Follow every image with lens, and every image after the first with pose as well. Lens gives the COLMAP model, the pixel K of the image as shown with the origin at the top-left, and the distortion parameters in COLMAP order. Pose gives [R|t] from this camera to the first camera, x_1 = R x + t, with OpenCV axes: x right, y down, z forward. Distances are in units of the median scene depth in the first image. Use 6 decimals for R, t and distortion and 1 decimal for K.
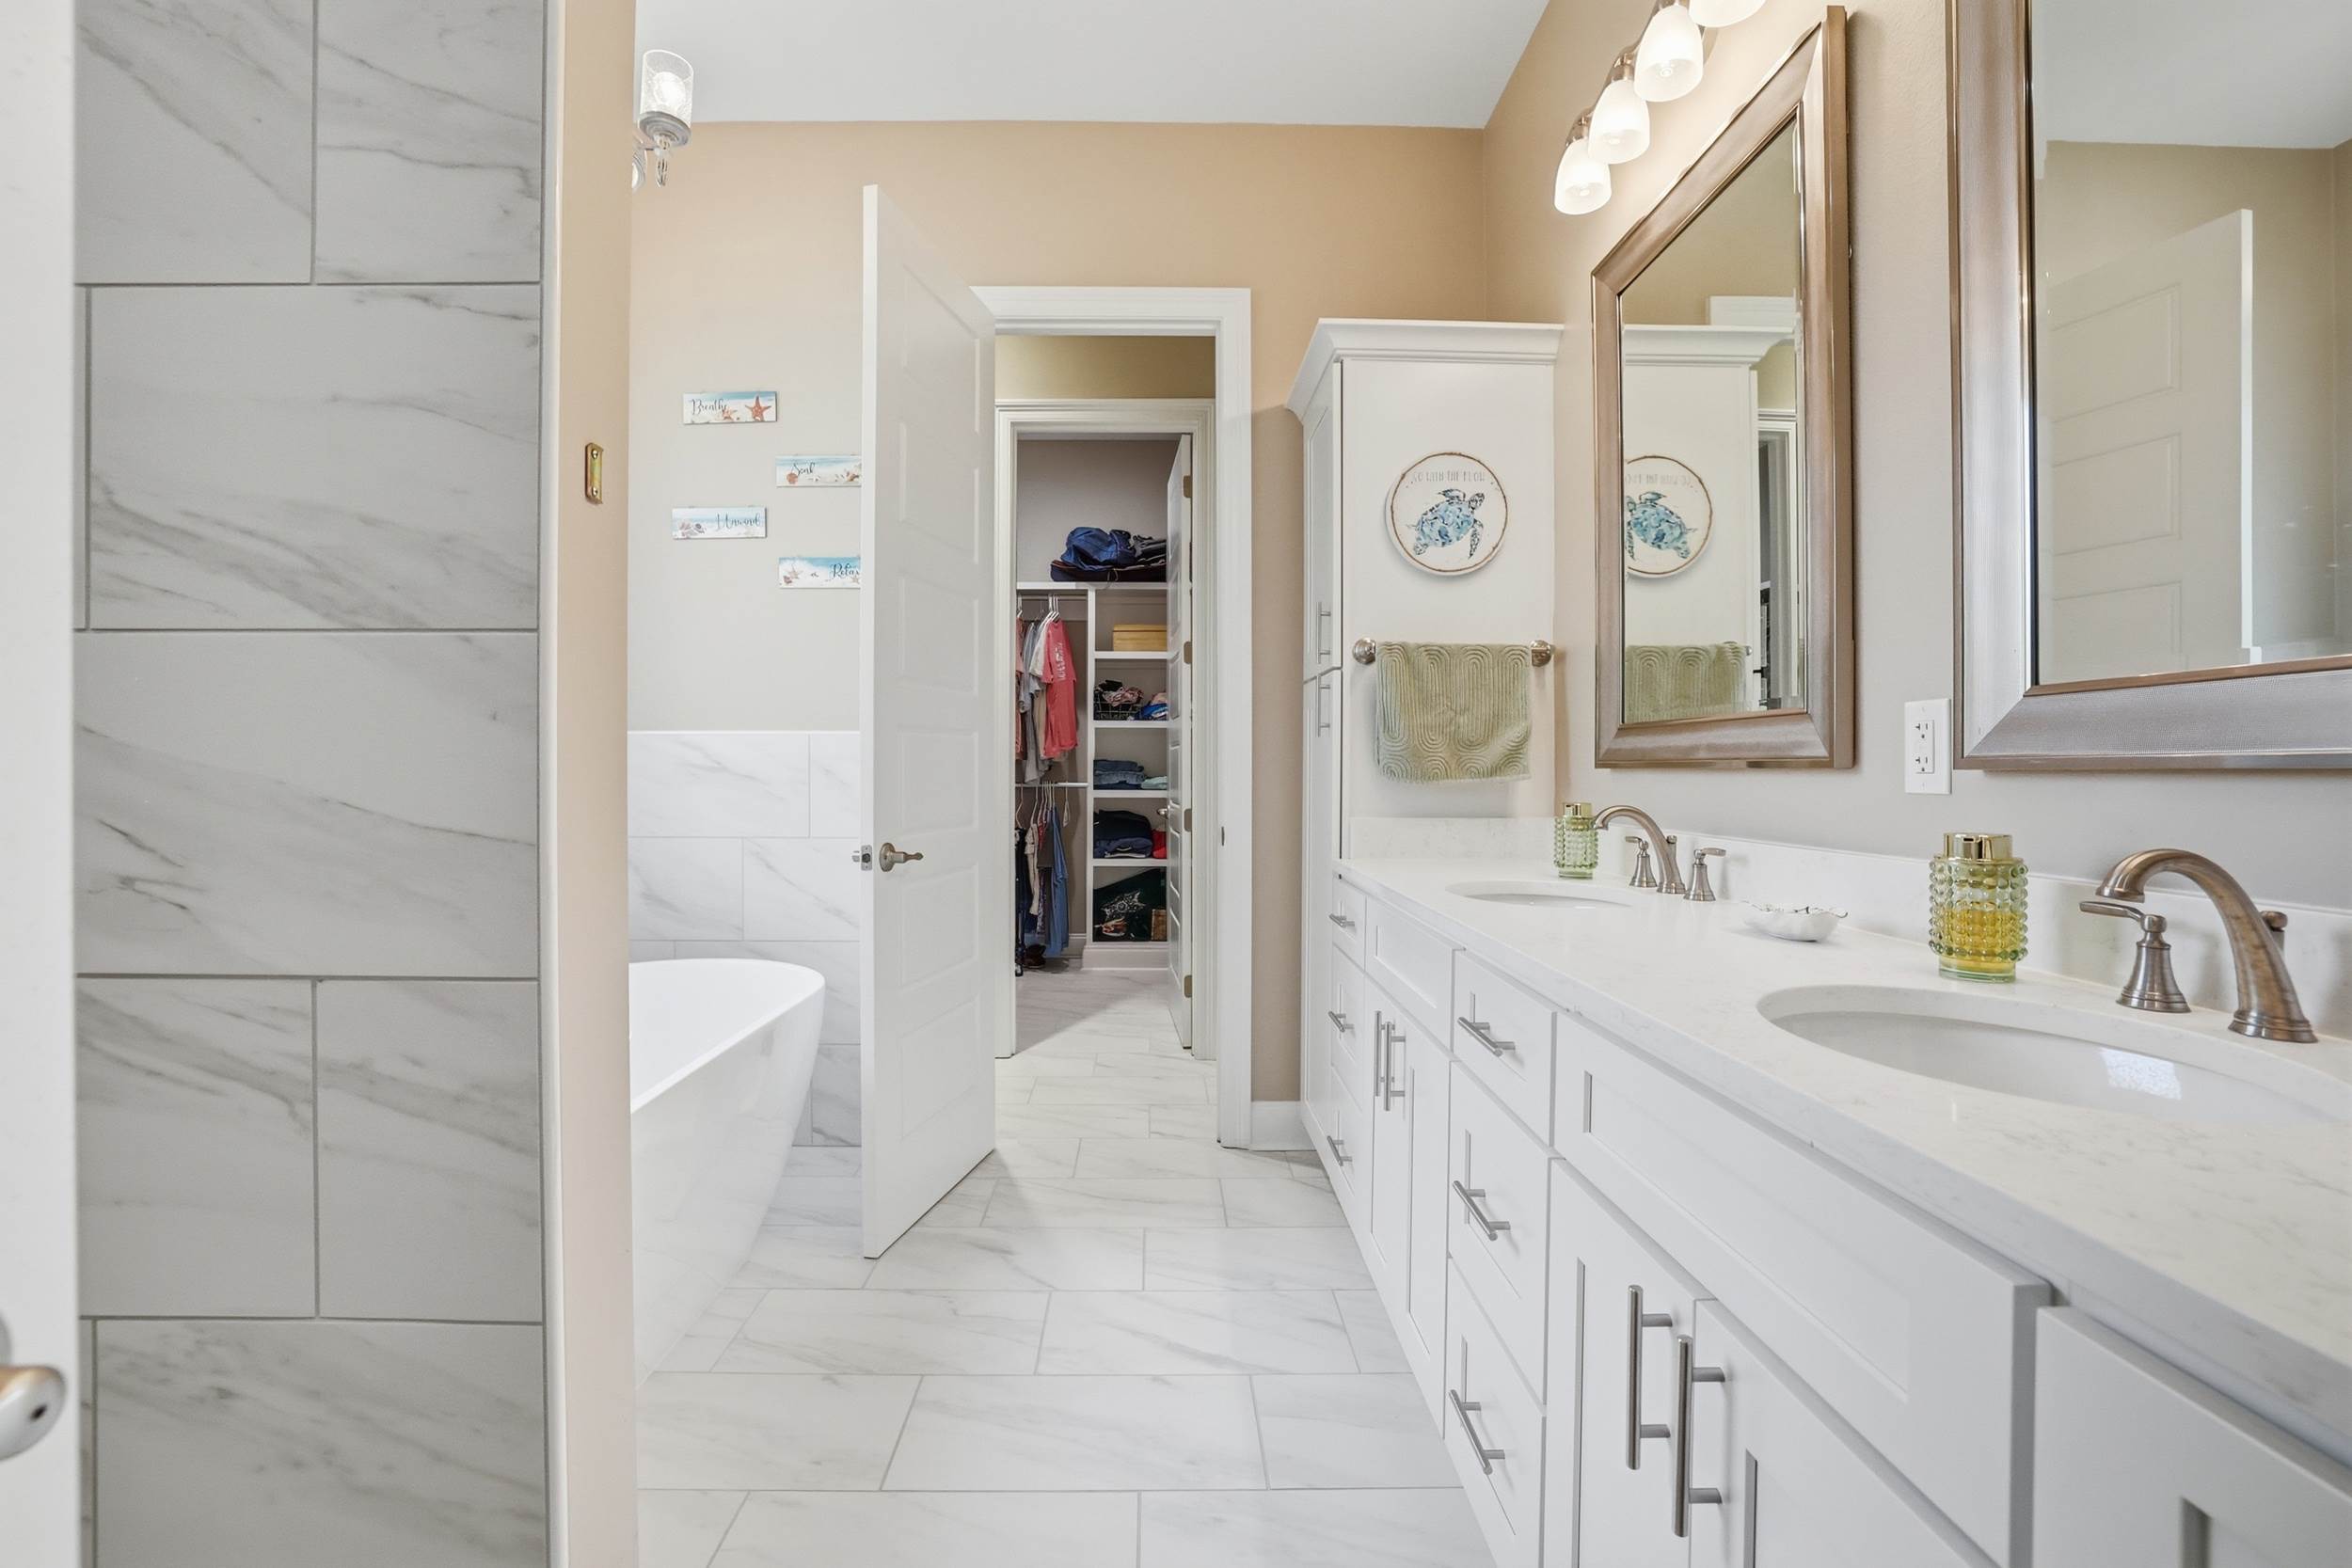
lens RADIAL K [[1018.7, 0, 1163.8], [0, 1018.7, 762.8], [0, 0, 1]] dist [-0.039984, 0.004743]
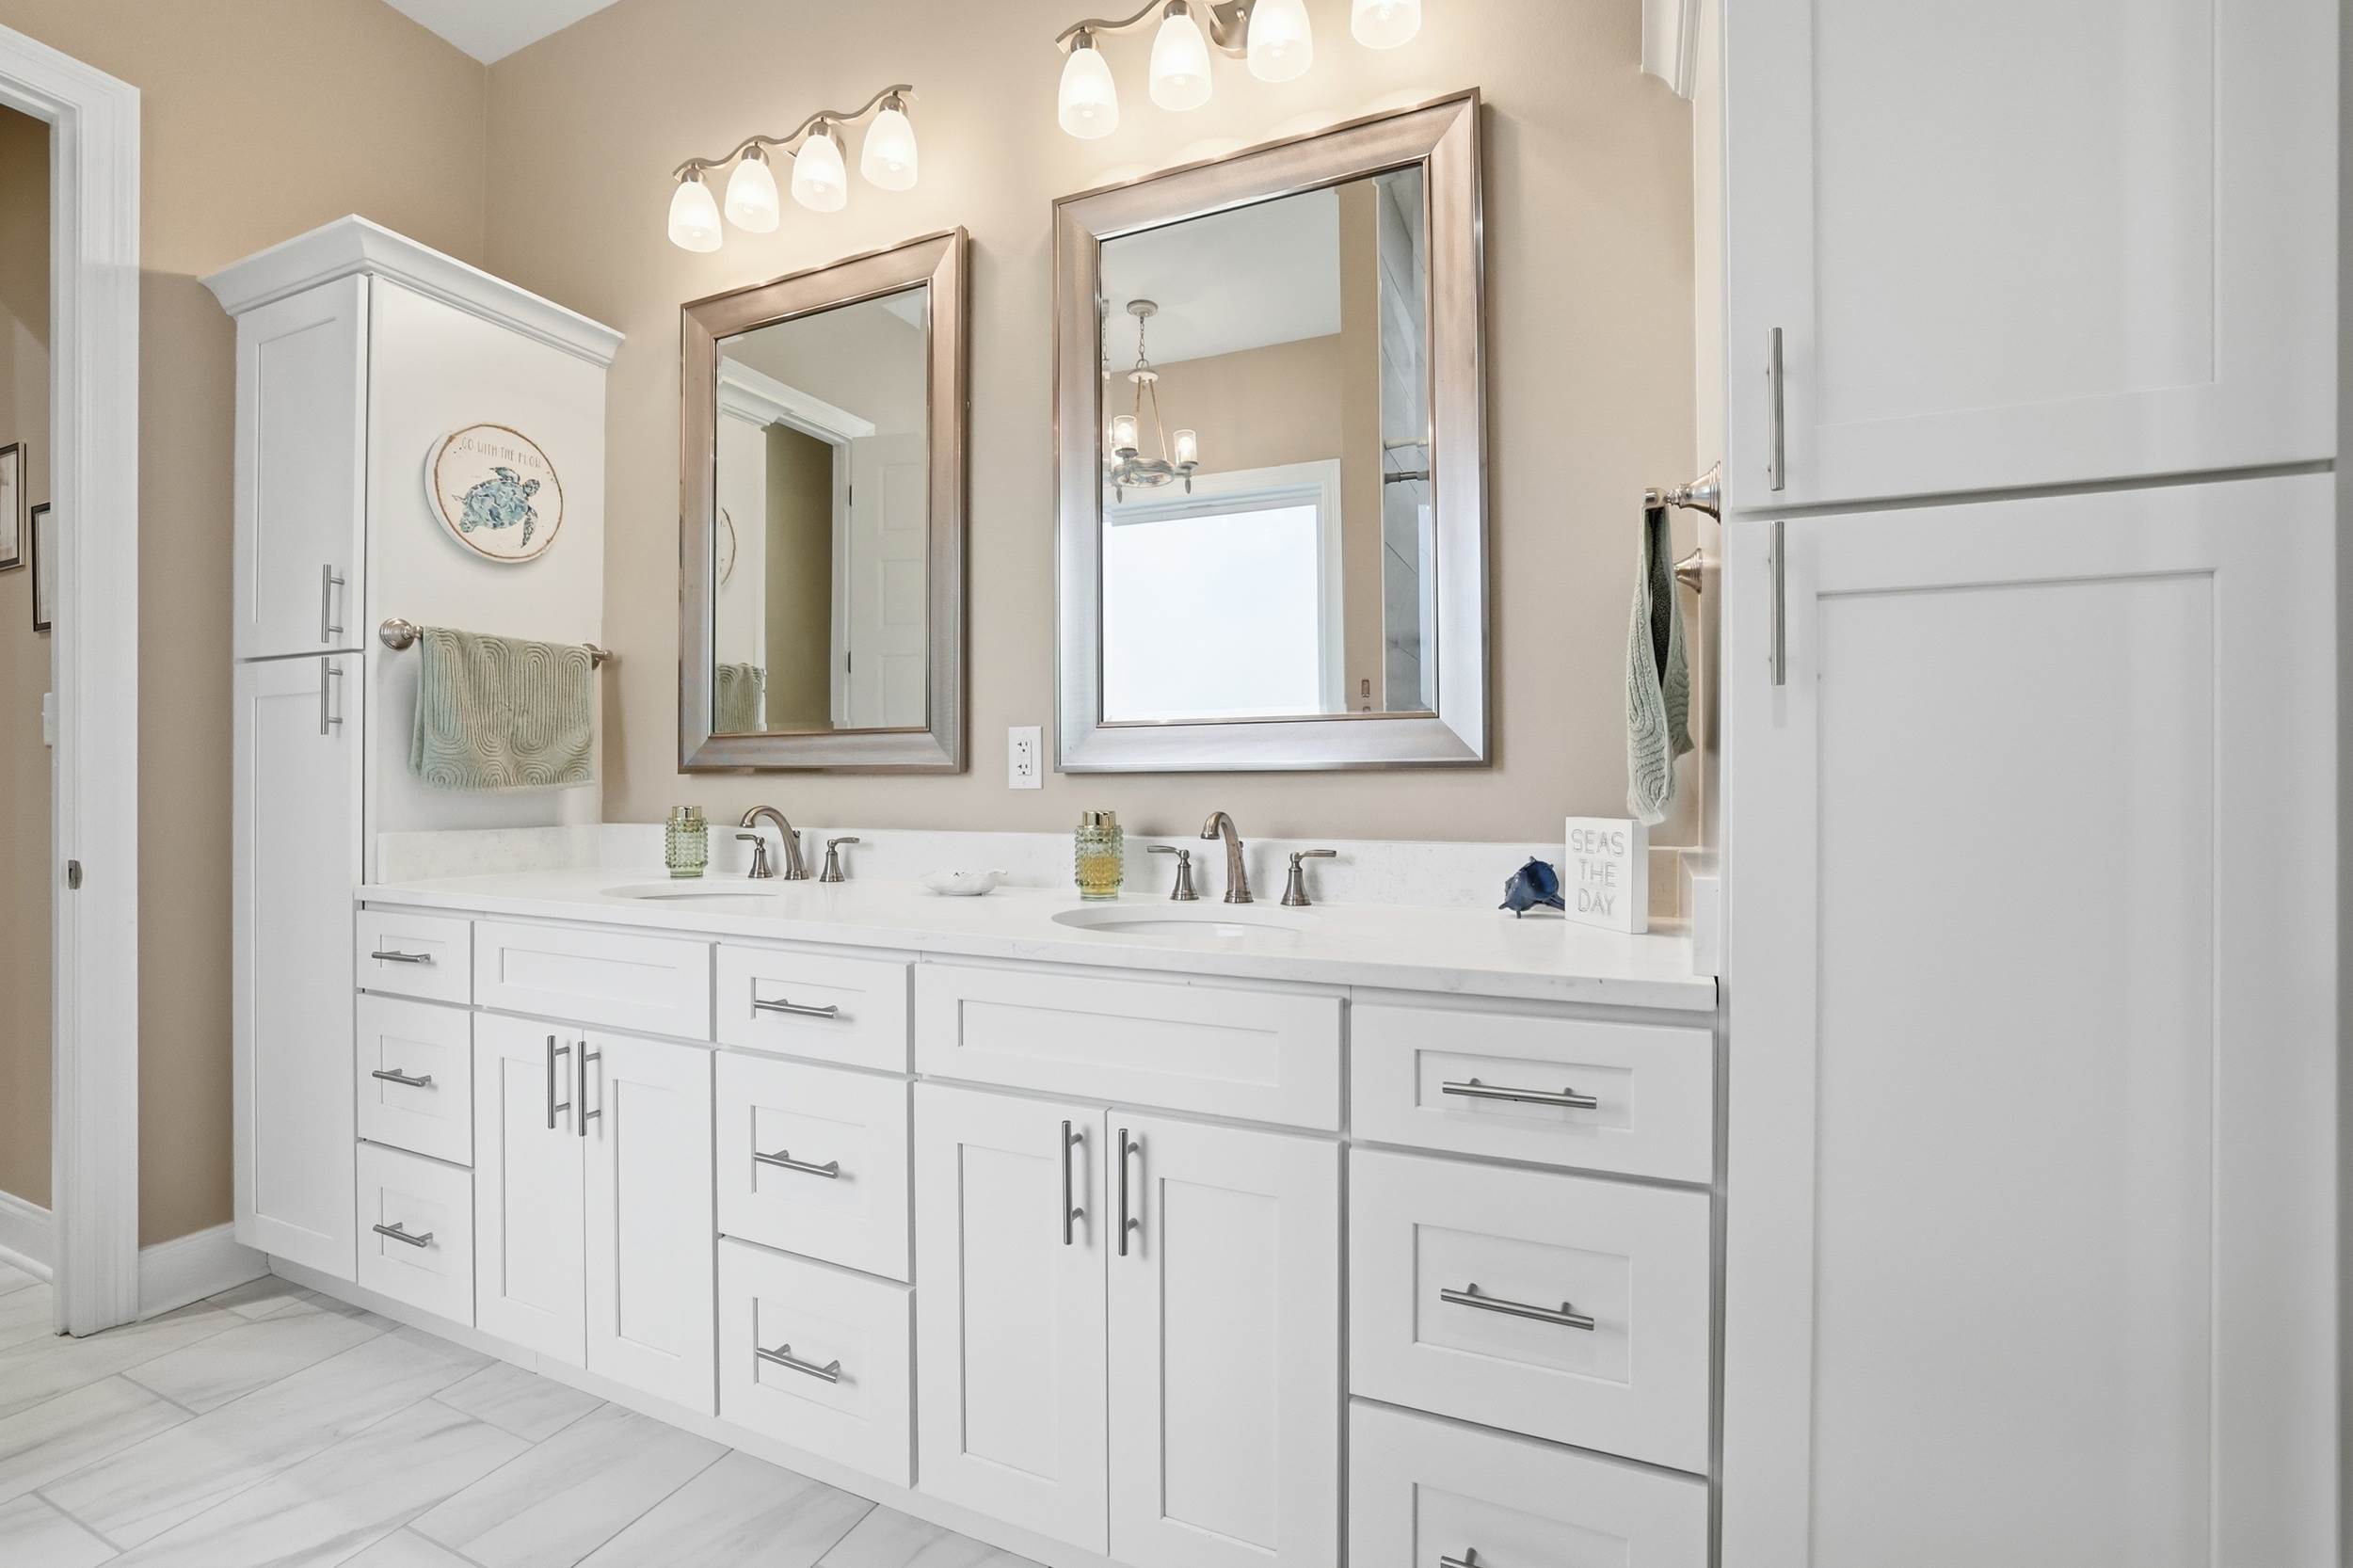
lens RADIAL K [[1019.2, 0, 1166.7], [0, 1019.2, 771.4], [0, 0, 1]] dist [-0.039984, 0.004743]
pose [[0.400830, -0.000777, 0.916152, -0.305263], [-0.000236, 1.000000, 0.000951, 0.001655], [-0.916152, -0.000597, 0.400830, 0.097349]]
